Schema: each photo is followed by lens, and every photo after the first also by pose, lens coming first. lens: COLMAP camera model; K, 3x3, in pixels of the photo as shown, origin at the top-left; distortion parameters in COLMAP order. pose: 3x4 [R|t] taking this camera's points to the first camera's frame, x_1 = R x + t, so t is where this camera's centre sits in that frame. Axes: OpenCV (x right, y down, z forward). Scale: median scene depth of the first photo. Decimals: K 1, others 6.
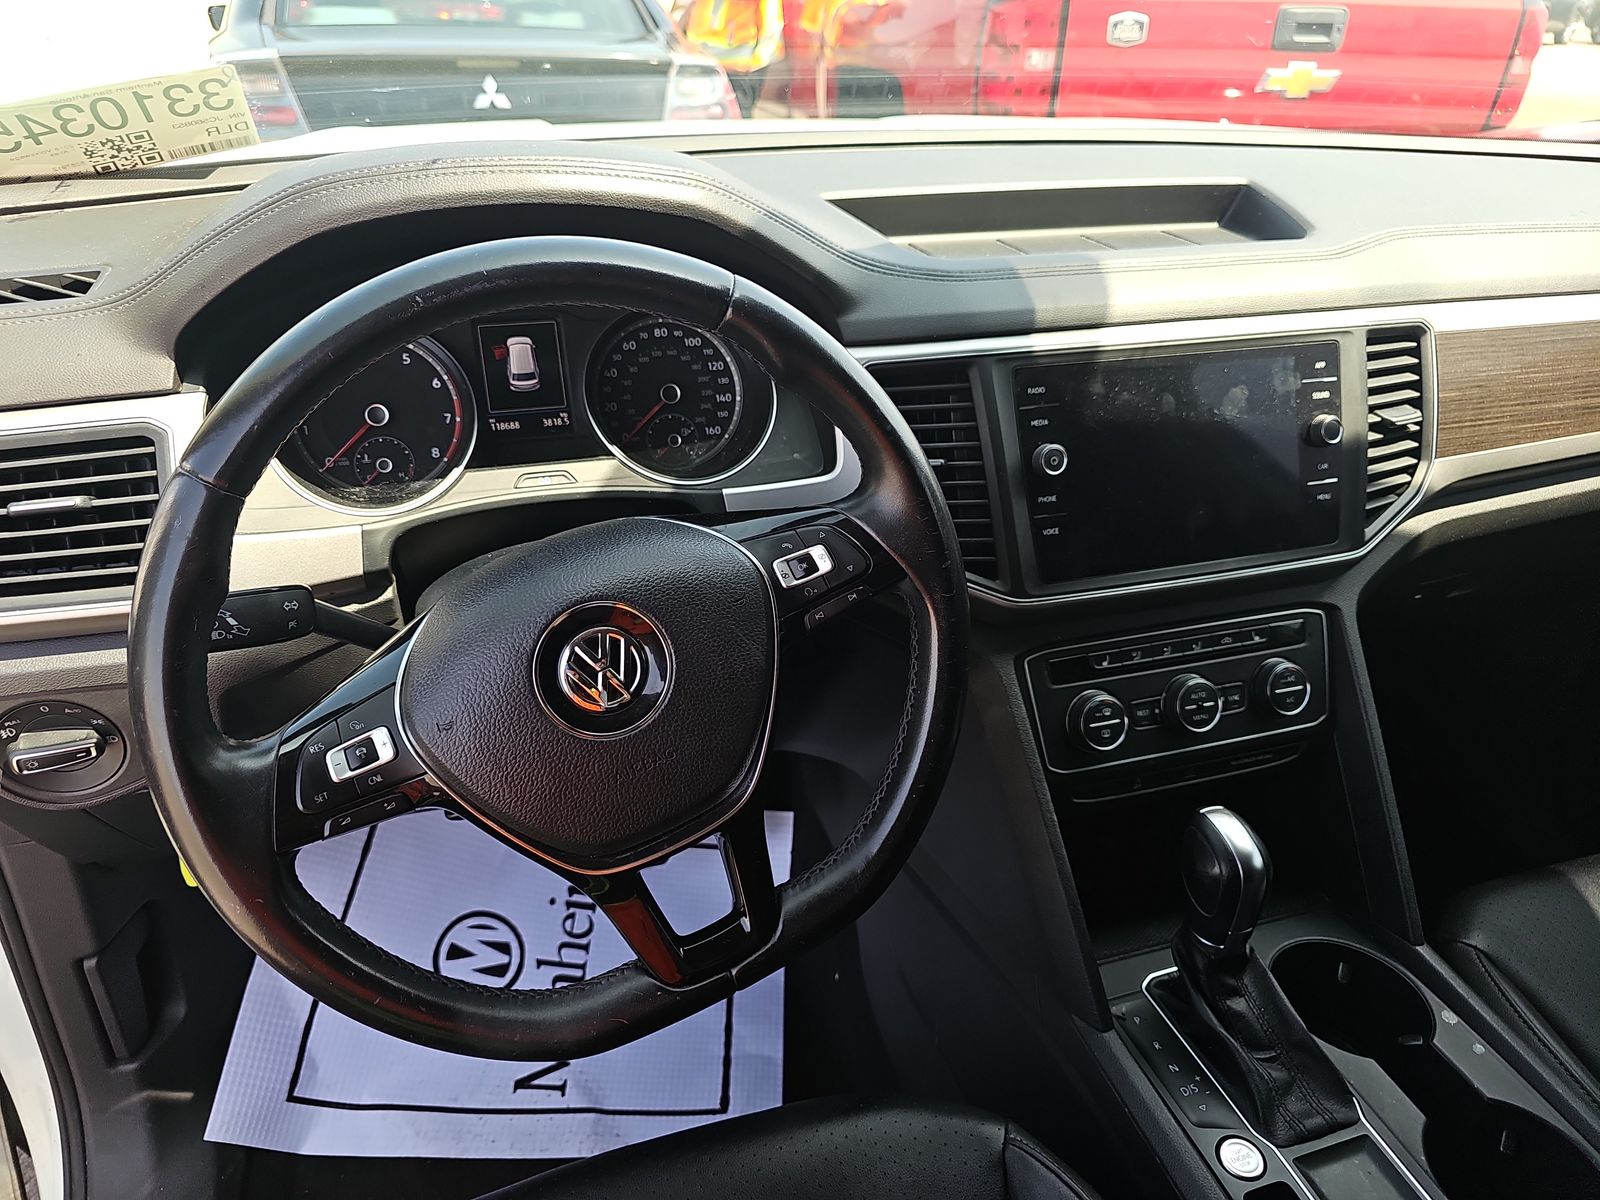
lens RADIAL K [[1074.4, 0, 800.0], [0, 1074.4, 600.0], [0, 0, 1]] dist [0.035542, -0.048255]
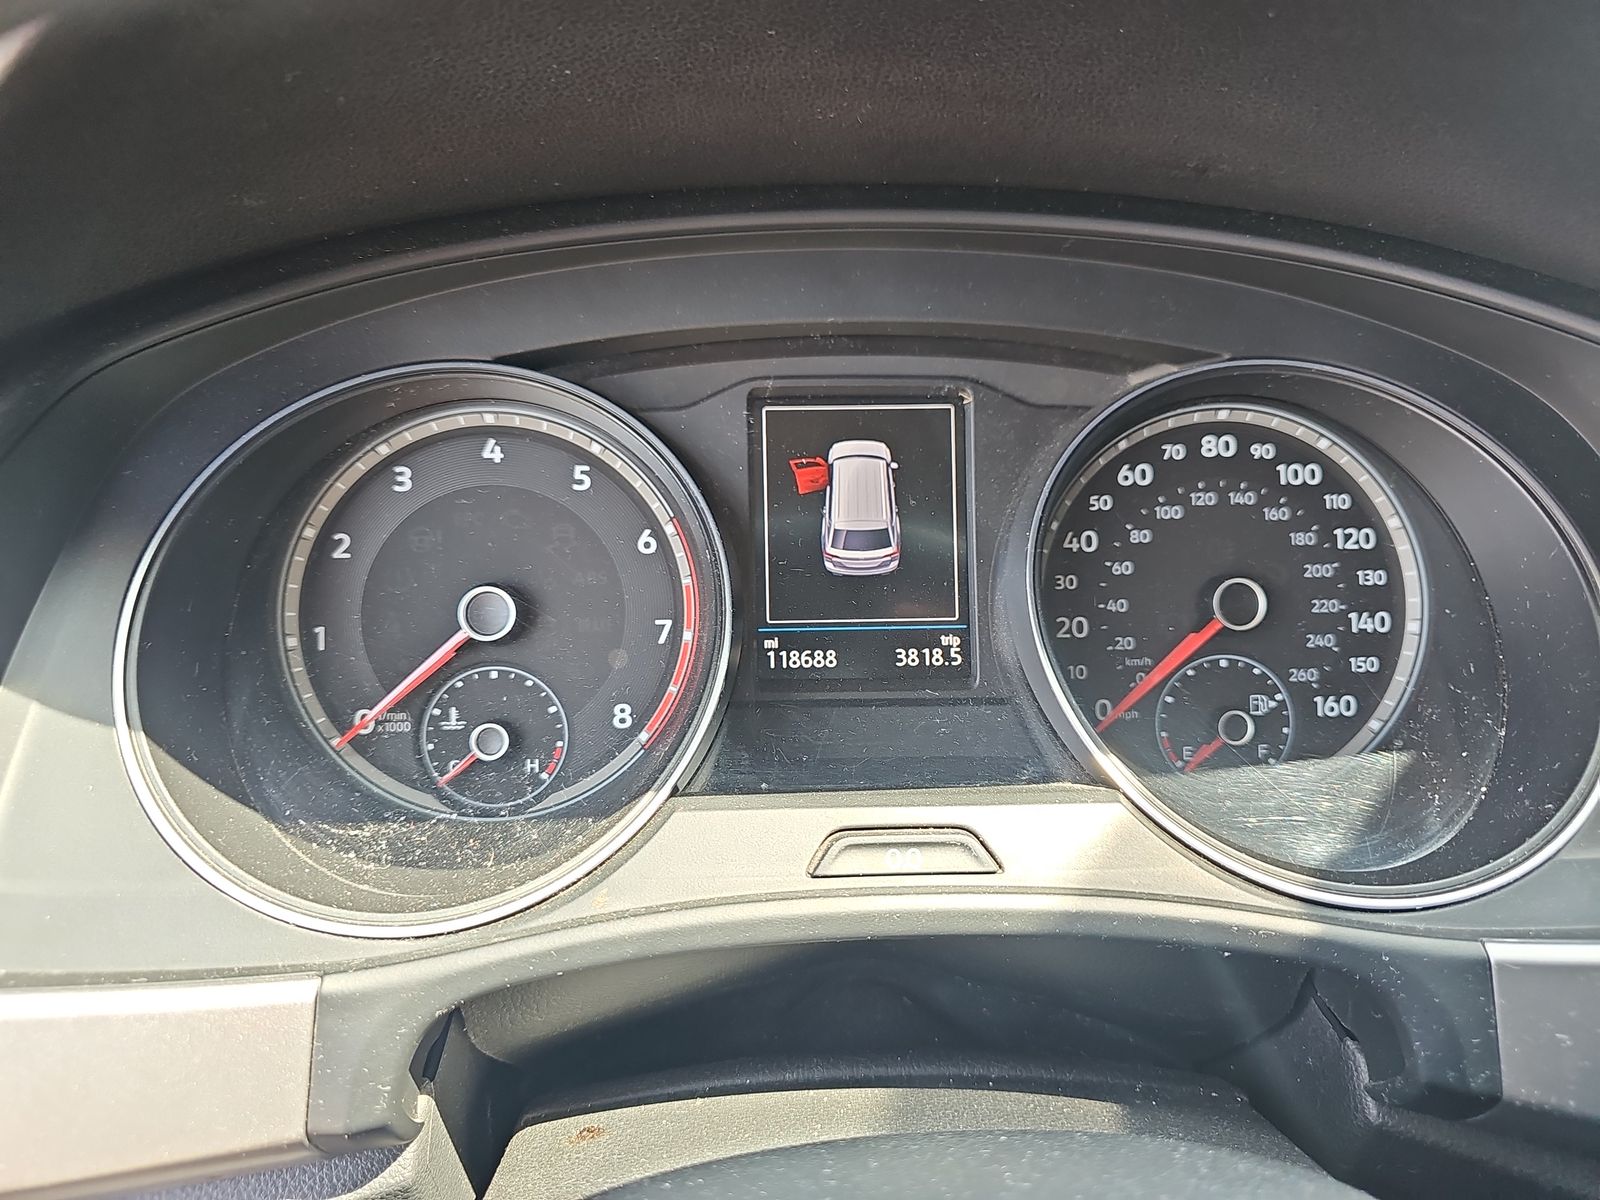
lens RADIAL K [[1078.4, 0, 805.7], [0, 1078.4, 606.6], [0, 0, 1]] dist [0.039101, -0.079567]
pose [[0.967150, 0.070907, -0.244116, -0.187857], [-0.108898, 0.983299, -0.145825, -0.130137], [0.229699, 0.167618, 0.958719, 0.656874]]
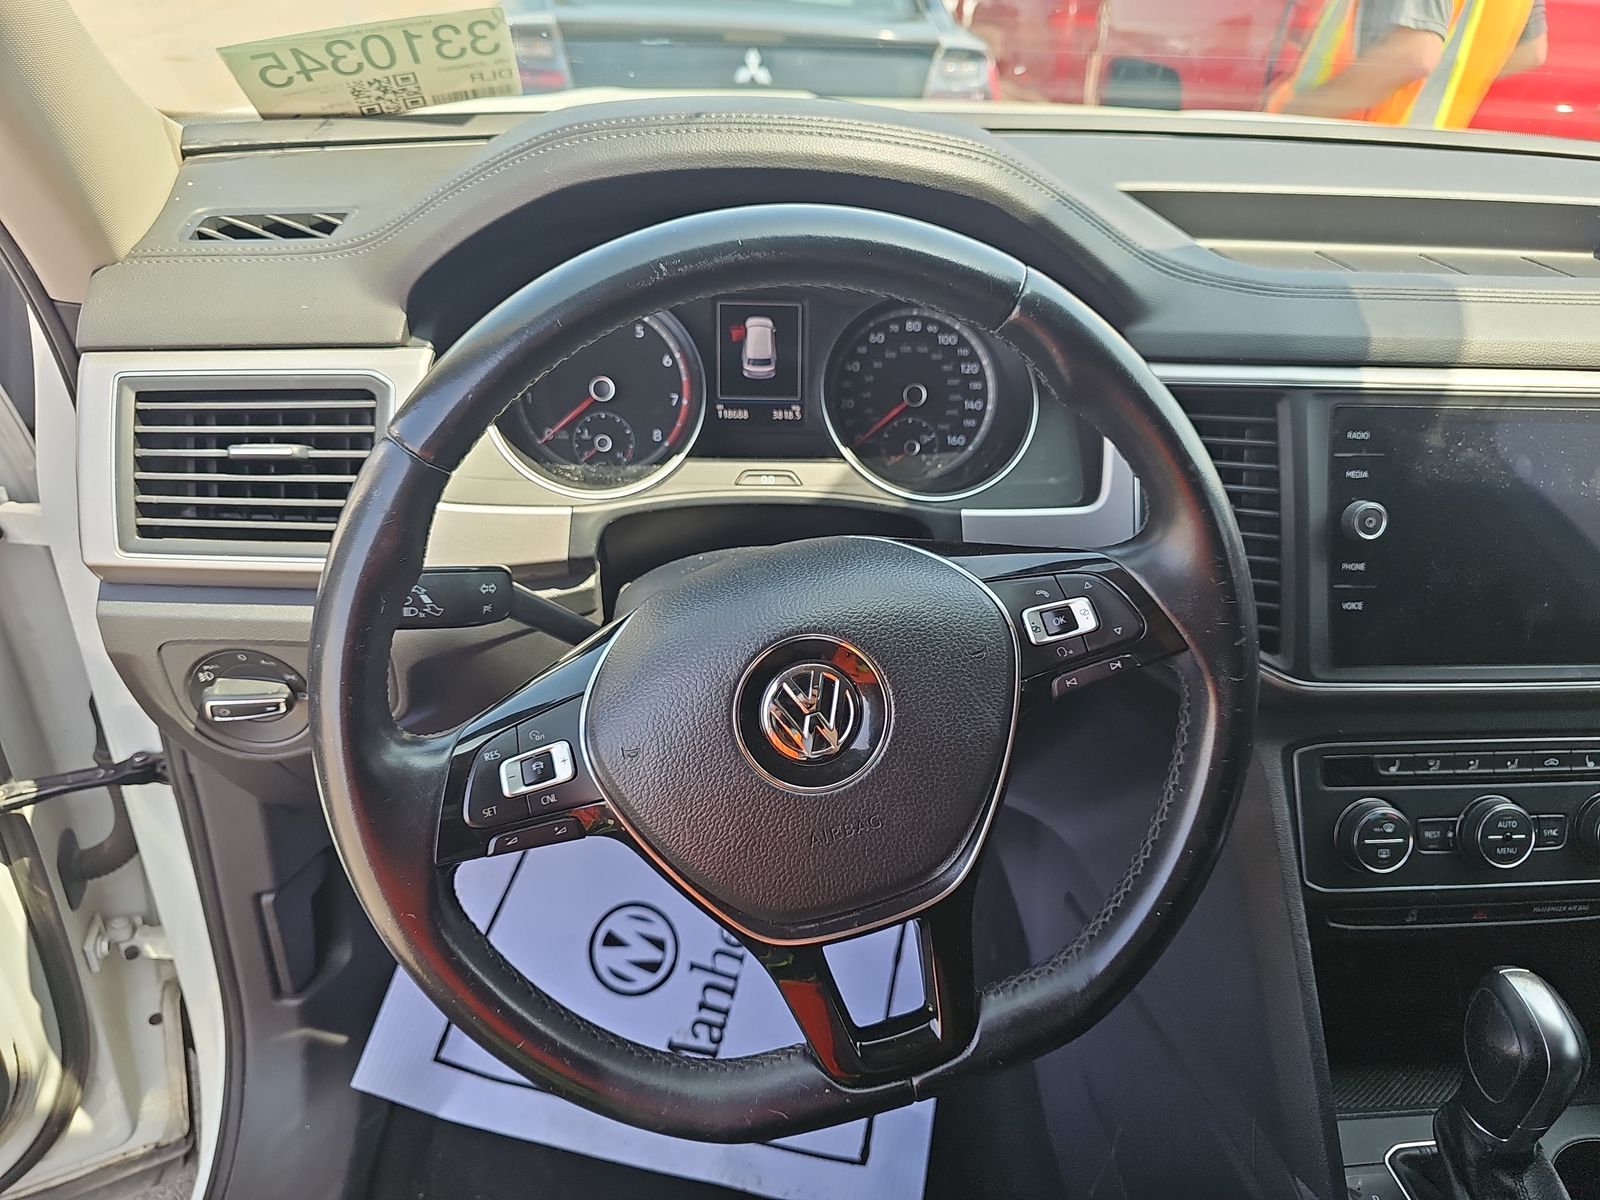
lens RADIAL K [[1078.4, 0, 805.7], [0, 1078.4, 606.6], [0, 0, 1]] dist [0.039101, -0.079567]
pose [[0.977677, 0.129395, -0.165542, -0.041030], [-0.127602, 0.991593, 0.021465, -0.027489], [0.166928, 0.000138, 0.985969, 0.108246]]
